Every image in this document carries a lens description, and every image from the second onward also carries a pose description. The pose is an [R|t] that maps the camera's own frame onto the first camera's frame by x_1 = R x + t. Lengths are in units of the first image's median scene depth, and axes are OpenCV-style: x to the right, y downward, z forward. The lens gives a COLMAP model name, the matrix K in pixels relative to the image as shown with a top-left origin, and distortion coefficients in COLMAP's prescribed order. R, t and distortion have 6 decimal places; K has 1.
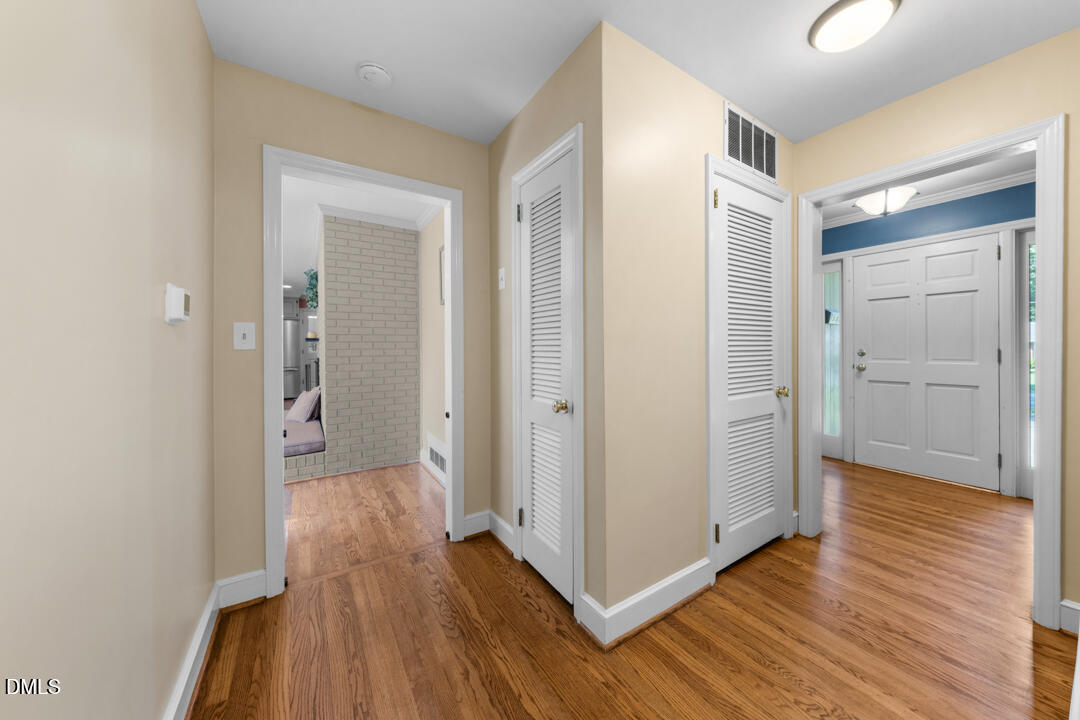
lens RADIAL K [[372.0, 0, 543.5], [0, 372.0, 351.8], [0, 0, 1]] dist [0.000328, 0.000038]
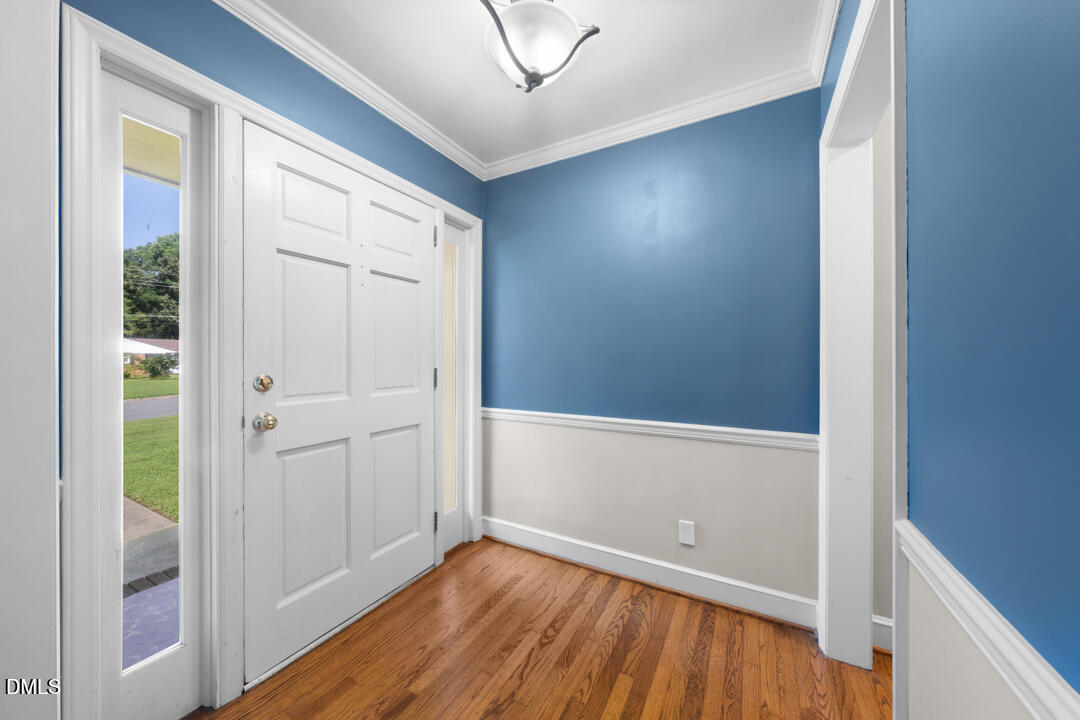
lens RADIAL K [[372.0, 0, 543.2], [0, 372.0, 360.3], [0, 0, 1]] dist [0.000328, 0.000038]
pose [[-0.469317, 0.004868, 0.883016, 0.387110], [0.007866, 0.999968, -0.001332, -0.017679], [-0.882995, 0.006321, -0.469340, 0.927674]]
